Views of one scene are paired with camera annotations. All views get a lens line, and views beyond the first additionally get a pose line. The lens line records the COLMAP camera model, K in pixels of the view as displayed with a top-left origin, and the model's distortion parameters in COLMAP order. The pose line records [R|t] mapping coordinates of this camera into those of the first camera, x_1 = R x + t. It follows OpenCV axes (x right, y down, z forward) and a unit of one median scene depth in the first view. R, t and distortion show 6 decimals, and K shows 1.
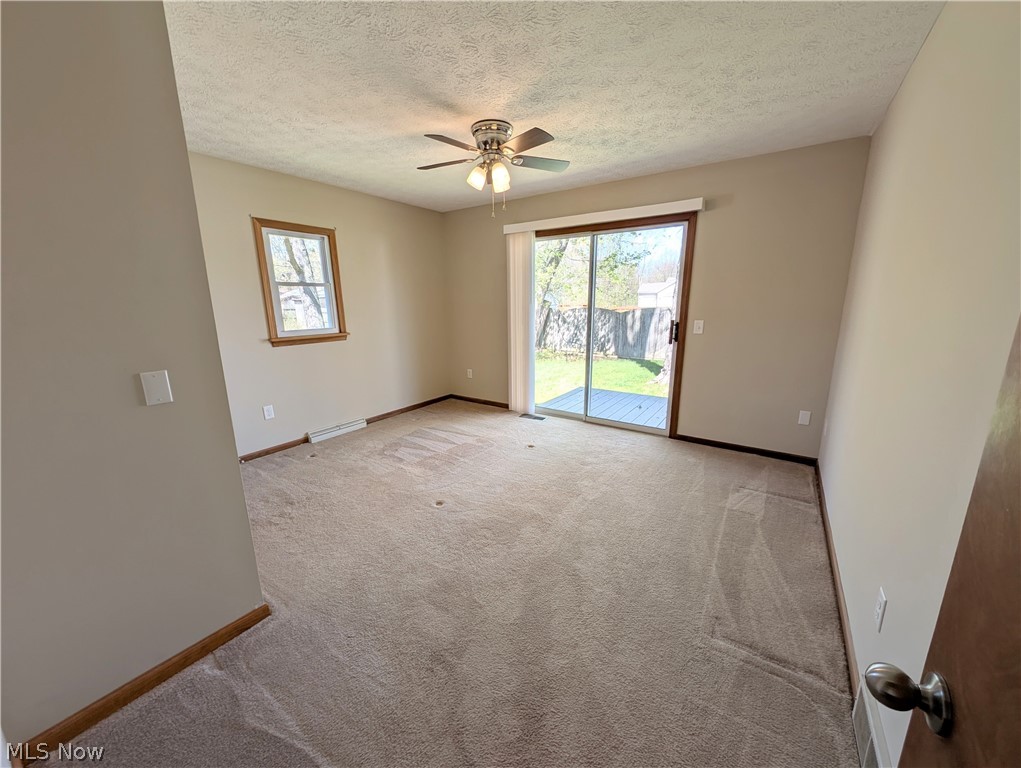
lens RADIAL K [[382.7, 0, 508.5], [0, 382.7, 385.5], [0, 0, 1]] dist [0.001859, -0.004630]
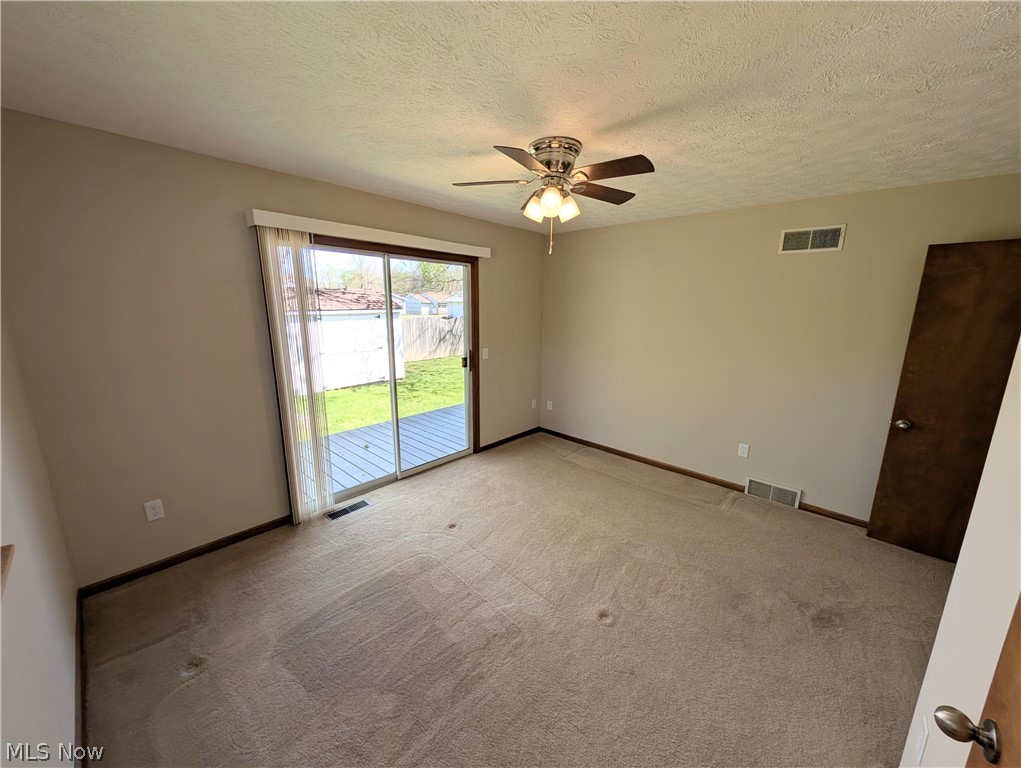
lens RADIAL K [[382.7, 0, 508.5], [0, 382.7, 385.5], [0, 0, 1]] dist [0.001859, -0.004630]
pose [[0.134255, -0.193541, 0.971863, -0.669497], [0.202536, 0.965398, 0.164275, -0.238590], [-0.970028, 0.174783, 0.168808, 0.747287]]
